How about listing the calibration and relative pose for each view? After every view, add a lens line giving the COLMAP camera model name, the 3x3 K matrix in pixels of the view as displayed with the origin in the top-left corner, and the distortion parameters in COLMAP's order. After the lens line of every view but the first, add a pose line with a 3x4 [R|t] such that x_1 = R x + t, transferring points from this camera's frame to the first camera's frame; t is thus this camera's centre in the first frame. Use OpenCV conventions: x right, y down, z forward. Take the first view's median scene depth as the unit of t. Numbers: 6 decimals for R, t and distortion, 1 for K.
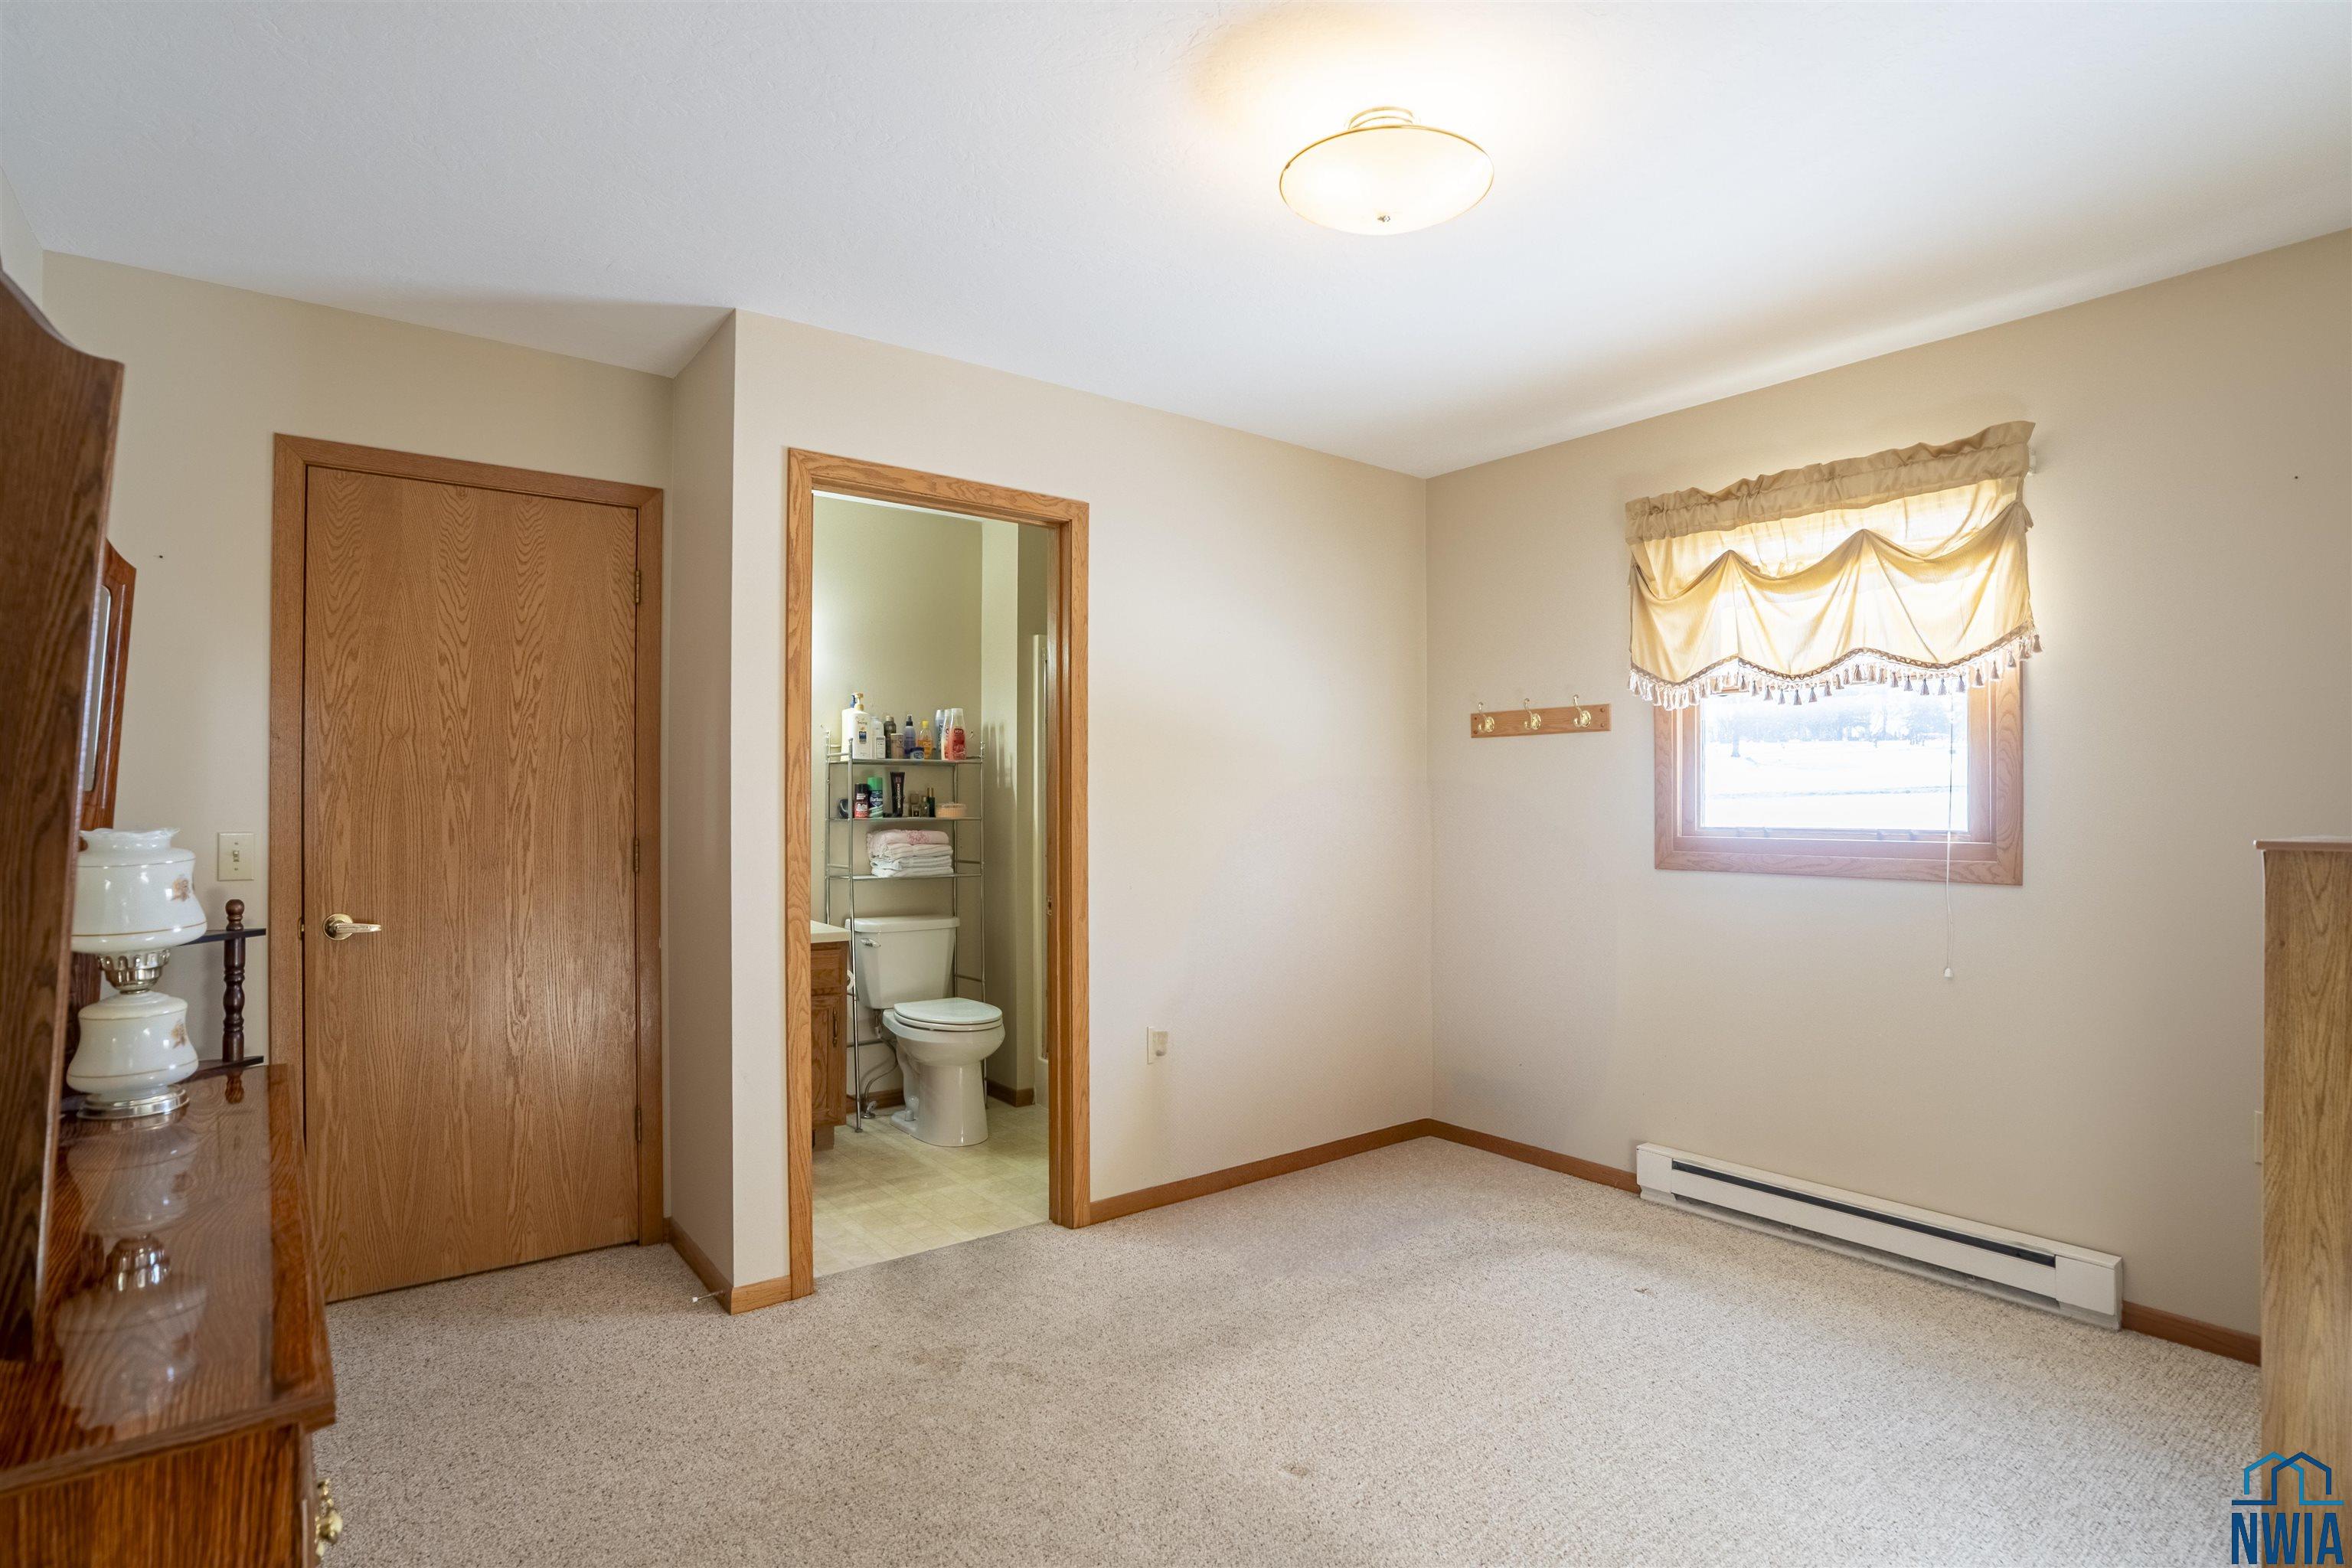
lens RADIAL K [[1146.1, 0, 1179.8], [0, 1146.1, 786.7], [0, 0, 1]] dist [0.000098, -0.000001]
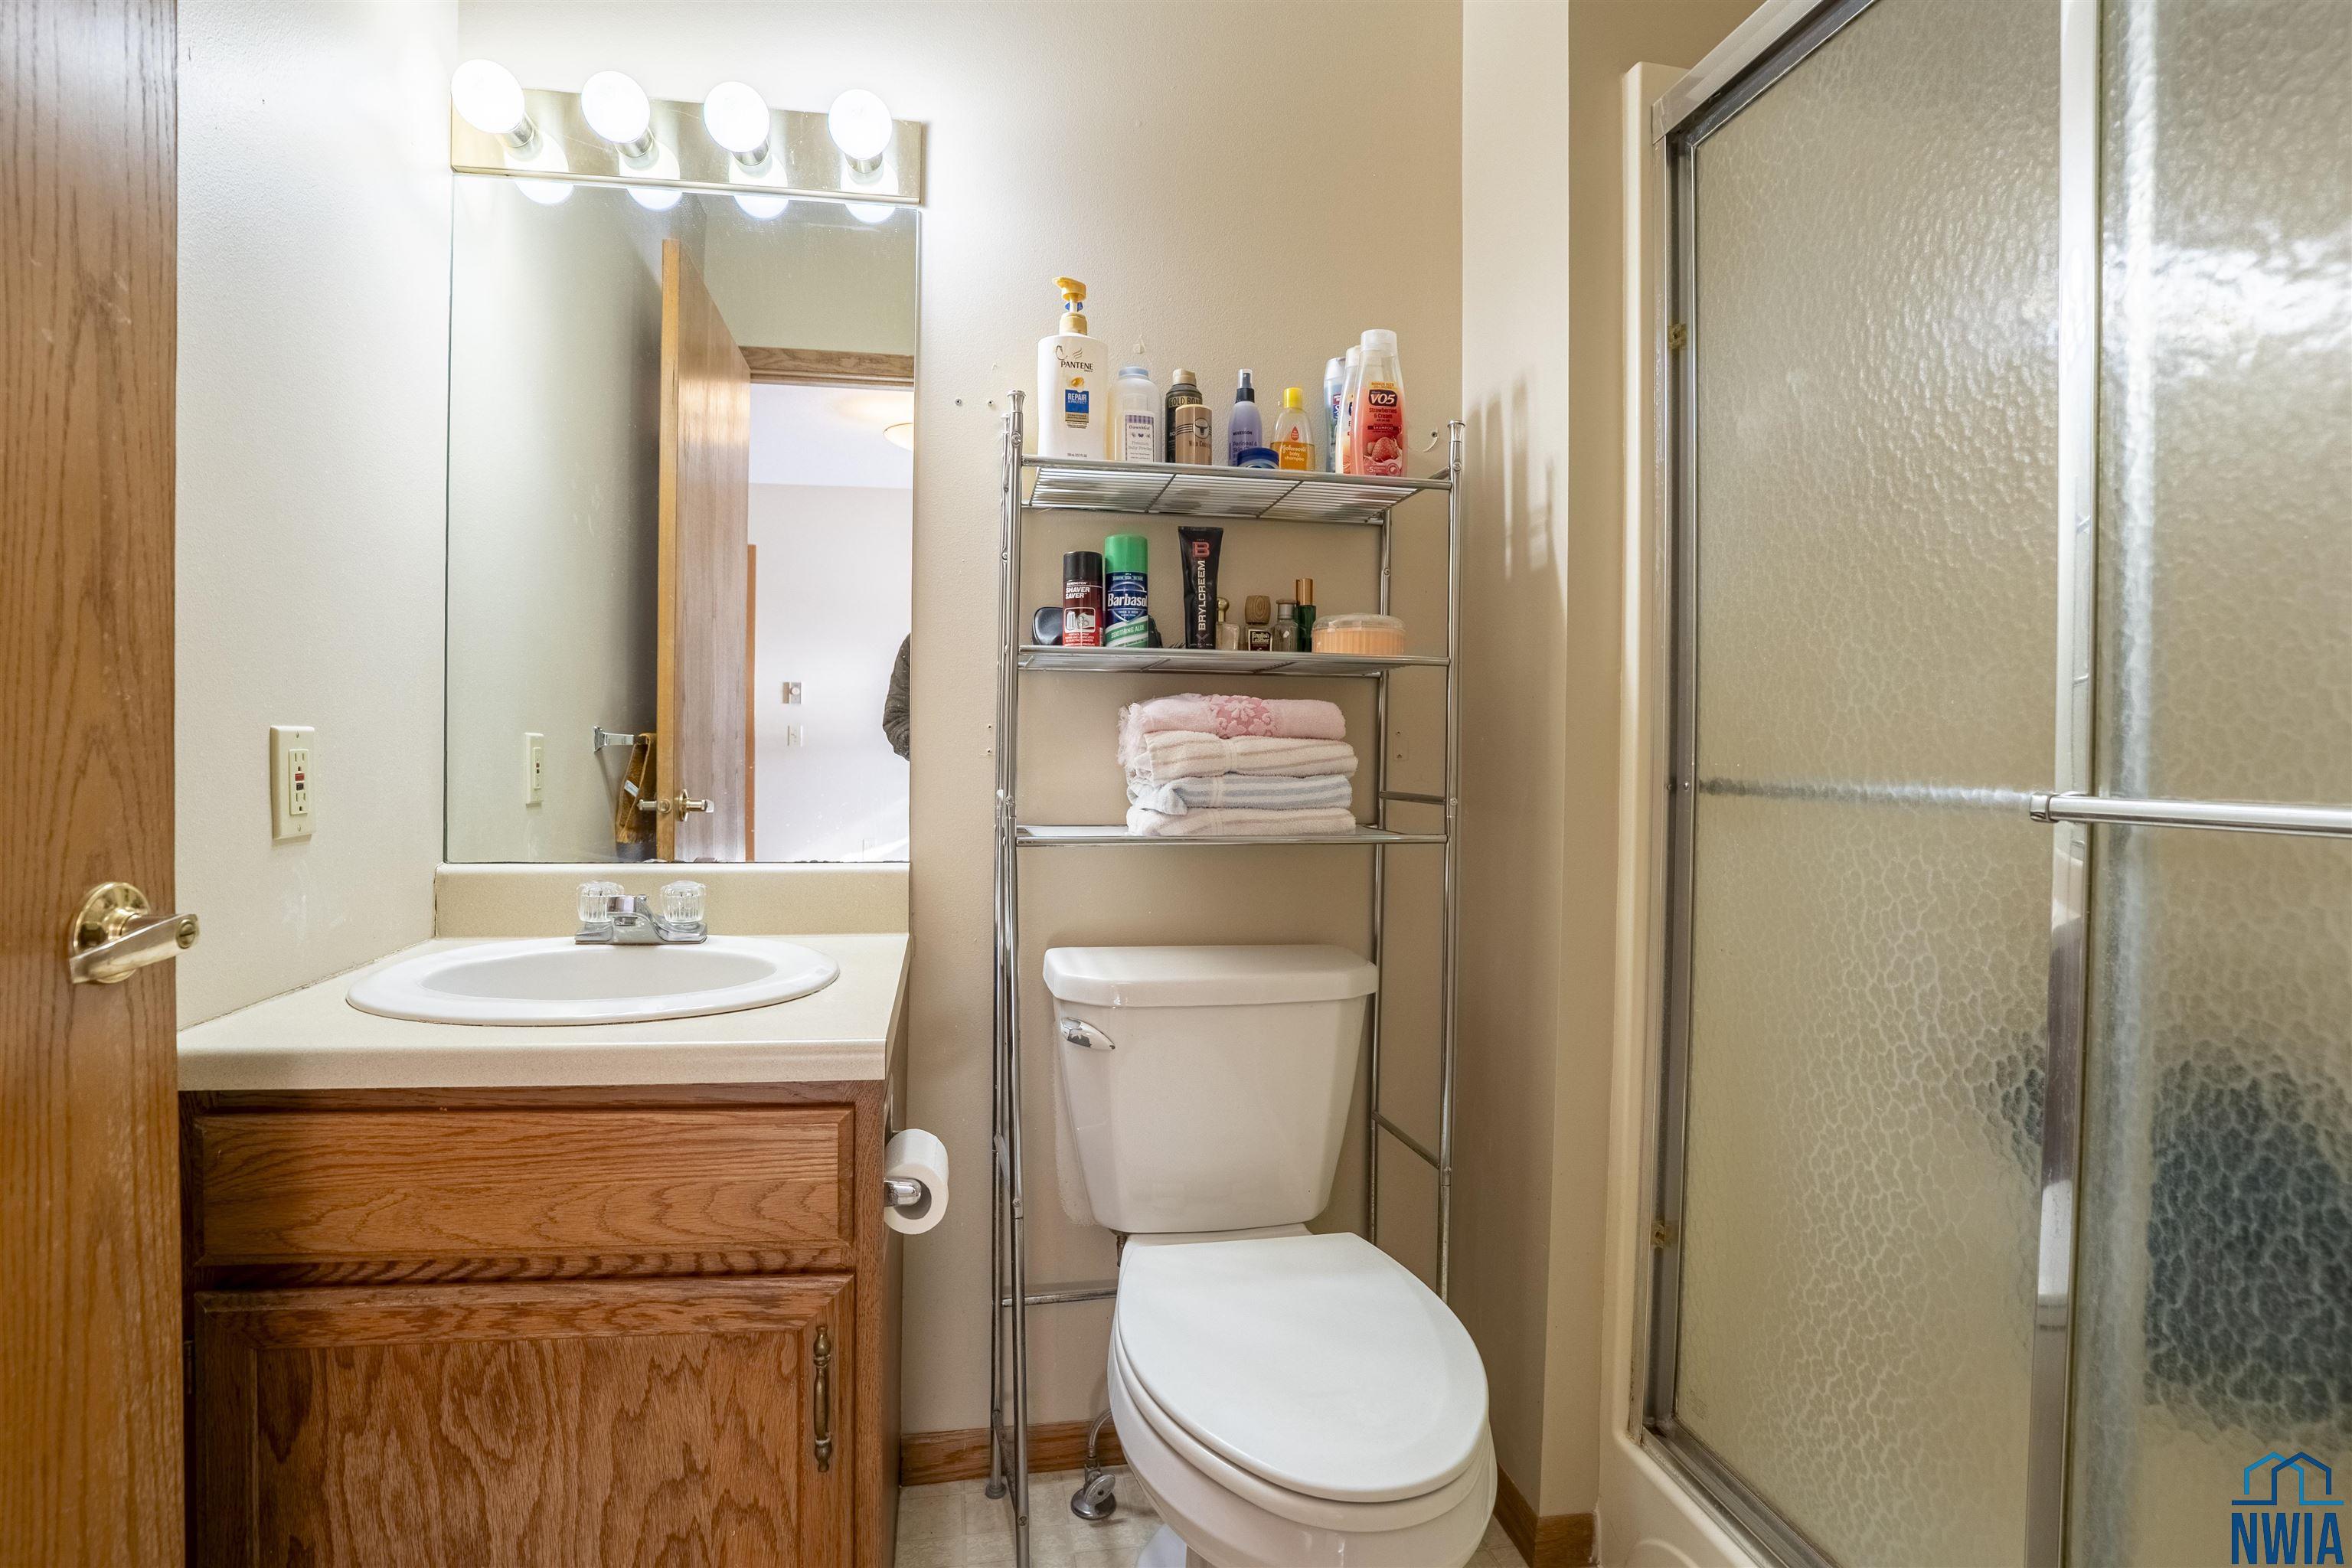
lens RADIAL K [[1095.1, 0, 1181.3], [0, 1095.1, 770.8], [0, 0, 1]] dist [-0.032927, -0.000047]
pose [[0.887712, 0.010378, -0.460282, -0.101896], [-0.000182, 0.999754, 0.022191, 0.052577], [0.460398, -0.019615, 0.887496, 0.710200]]
